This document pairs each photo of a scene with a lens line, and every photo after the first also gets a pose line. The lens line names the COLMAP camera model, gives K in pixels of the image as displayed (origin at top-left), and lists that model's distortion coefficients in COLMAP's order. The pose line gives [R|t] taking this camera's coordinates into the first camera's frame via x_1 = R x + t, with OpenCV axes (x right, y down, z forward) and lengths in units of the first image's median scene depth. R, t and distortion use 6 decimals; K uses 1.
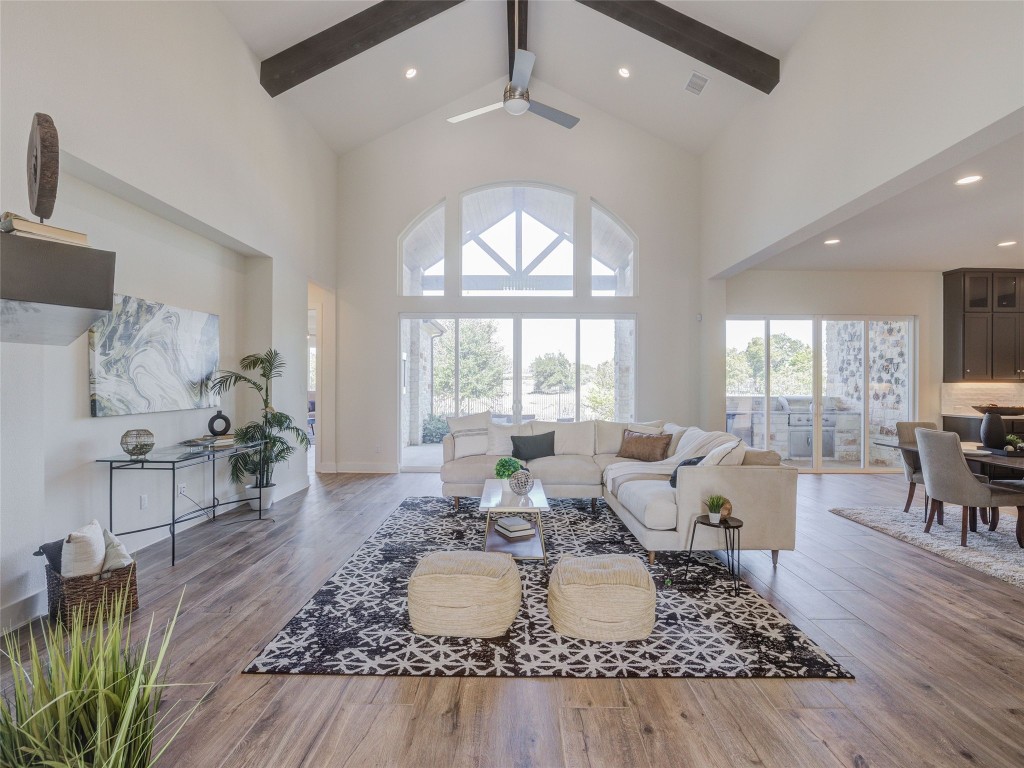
lens RADIAL K [[493.6, 0, 510.6], [0, 493.6, 388.3], [0, 0, 1]] dist [-0.030491, 0.010883]
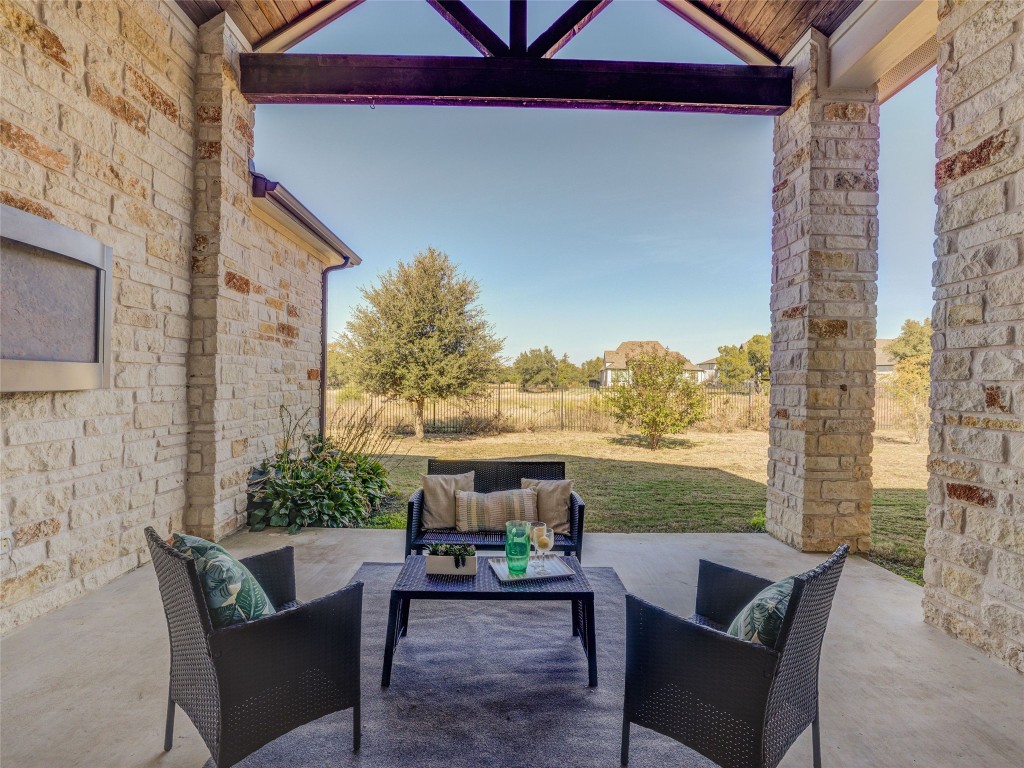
lens RADIAL K [[493.6, 0, 505.1], [0, 493.6, 387.4], [0, 0, 1]] dist [-0.030491, 0.010883]
pose [[0.999647, 0.013406, 0.022942, 0.010110], [-0.013482, 0.999904, 0.003169, 0.005215], [-0.022898, -0.003477, 0.999732, 0.888178]]
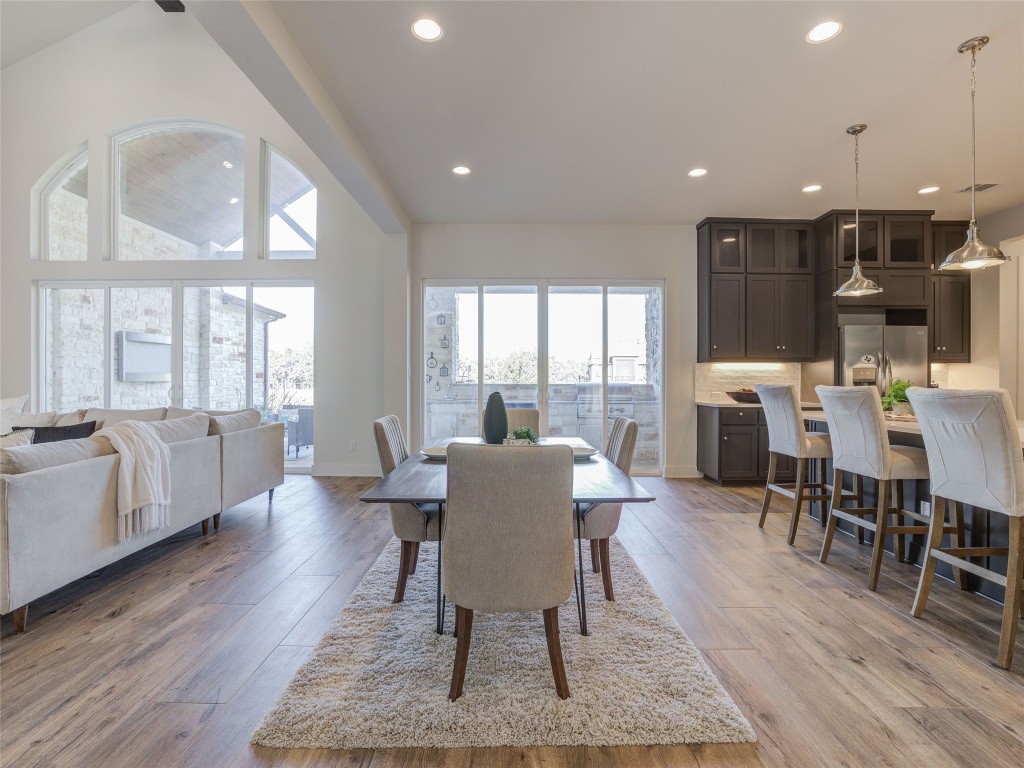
lens RADIAL K [[493.6, 0, 490.6], [0, 493.6, 382.6], [0, 0, 1]] dist [-0.030491, 0.010883]
pose [[0.999942, -0.002189, -0.010522, 0.455076], [0.002178, 0.999997, -0.001018, 0.017093], [0.010524, 0.000995, 0.999944, 0.154053]]
